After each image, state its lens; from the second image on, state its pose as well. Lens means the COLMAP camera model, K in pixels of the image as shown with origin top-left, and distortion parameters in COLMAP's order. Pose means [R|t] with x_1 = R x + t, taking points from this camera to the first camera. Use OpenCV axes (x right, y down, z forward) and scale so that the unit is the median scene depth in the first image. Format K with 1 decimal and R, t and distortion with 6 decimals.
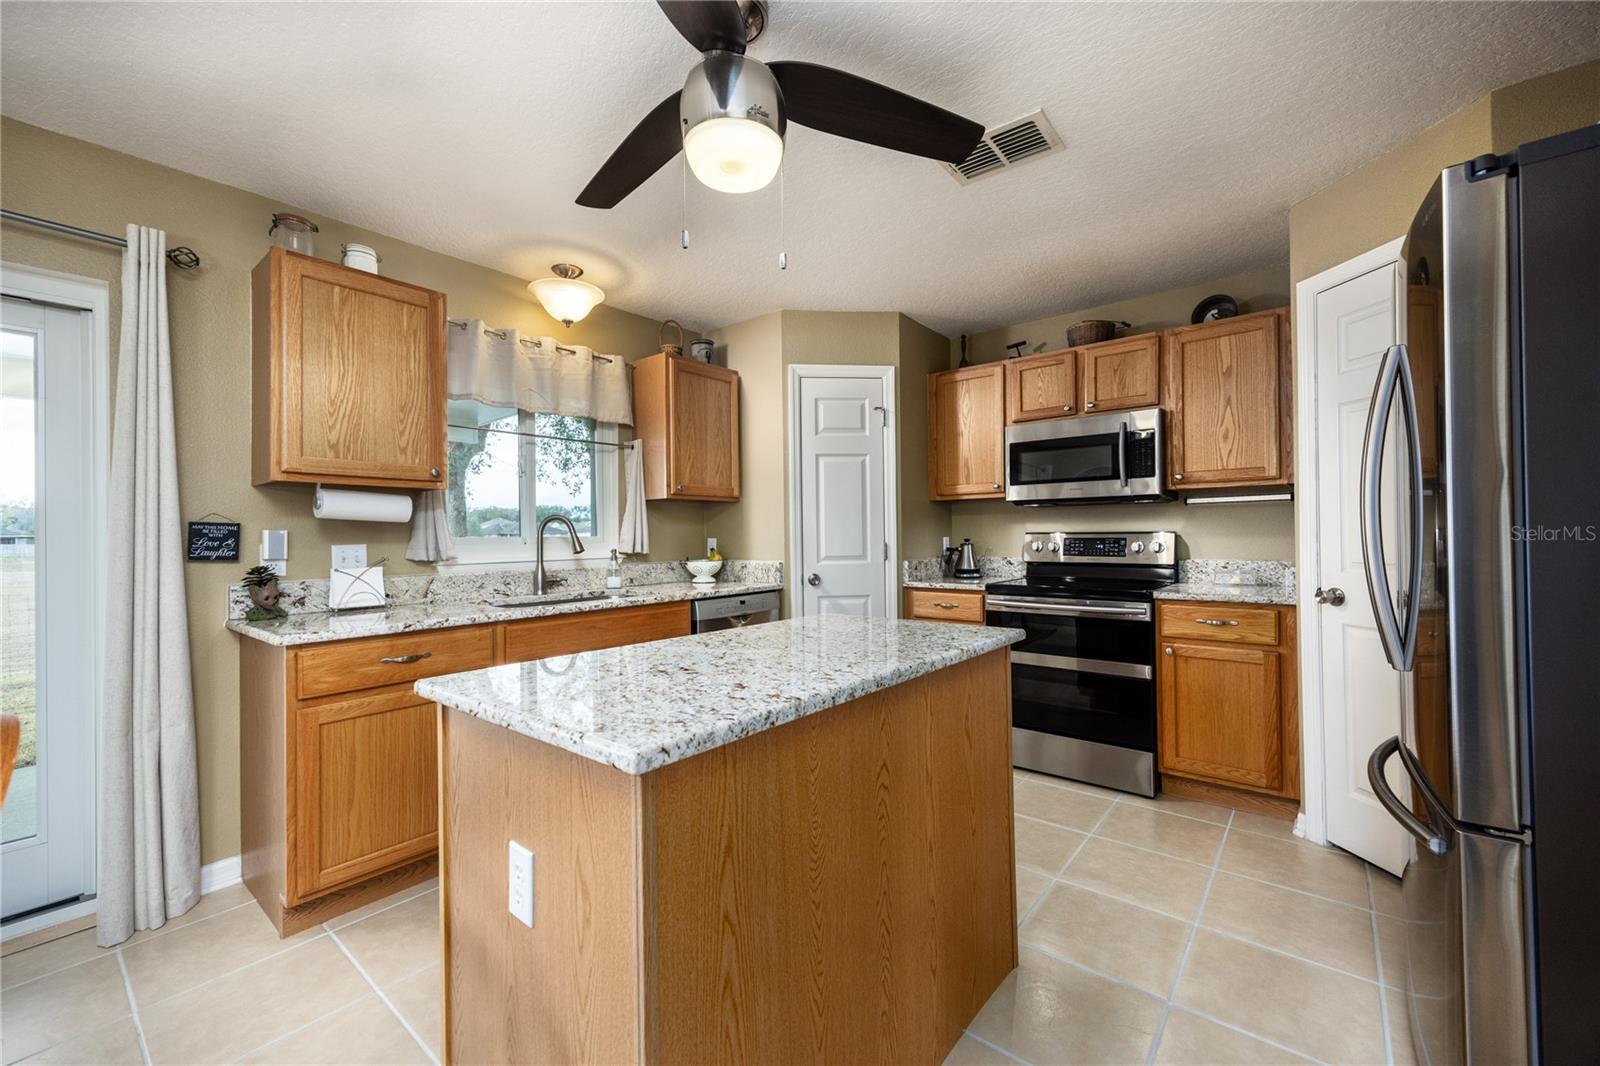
lens RADIAL K [[640.0, 0, 813.7], [0, 640.0, 531.3], [0, 0, 1]] dist [-0.000299, 0.000928]
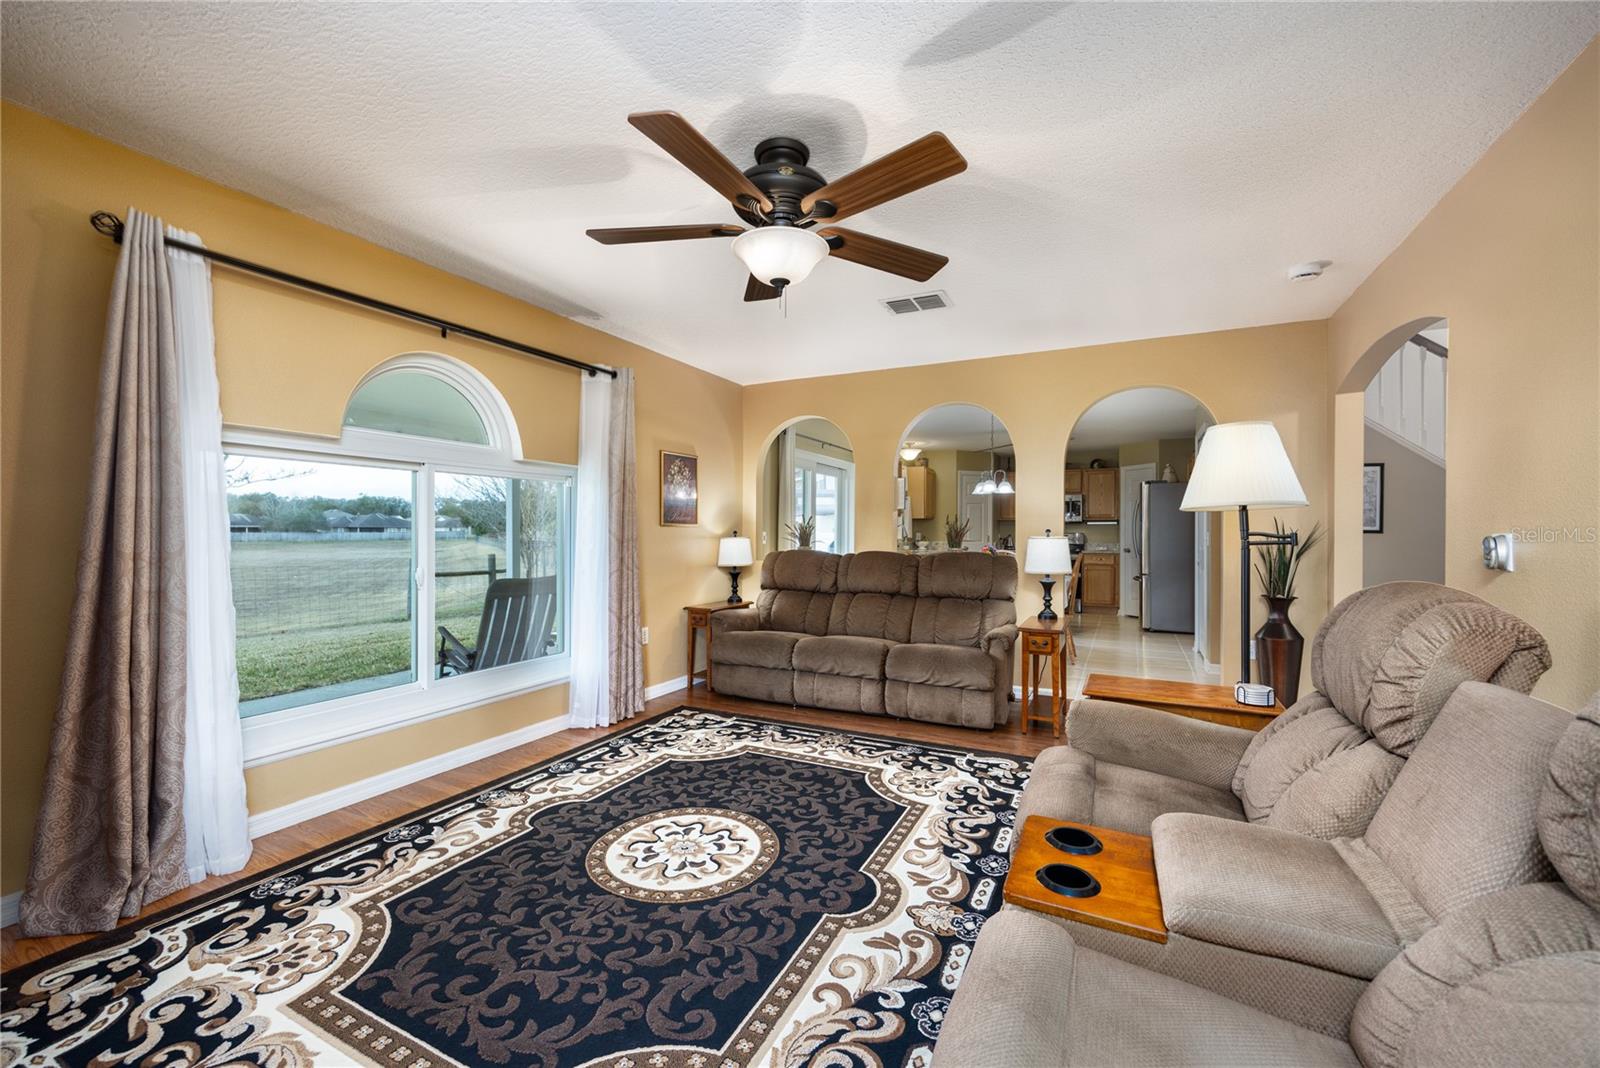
lens RADIAL K [[640.0, 0, 796.9], [0, 640.0, 533.7], [0, 0, 1]] dist [-0.000299, 0.000928]
pose [[0.980425, 0.014322, 0.196369, -1.388054], [-0.015366, 0.999875, 0.003796, 0.012848], [-0.196290, -0.006739, 0.980523, -1.741962]]
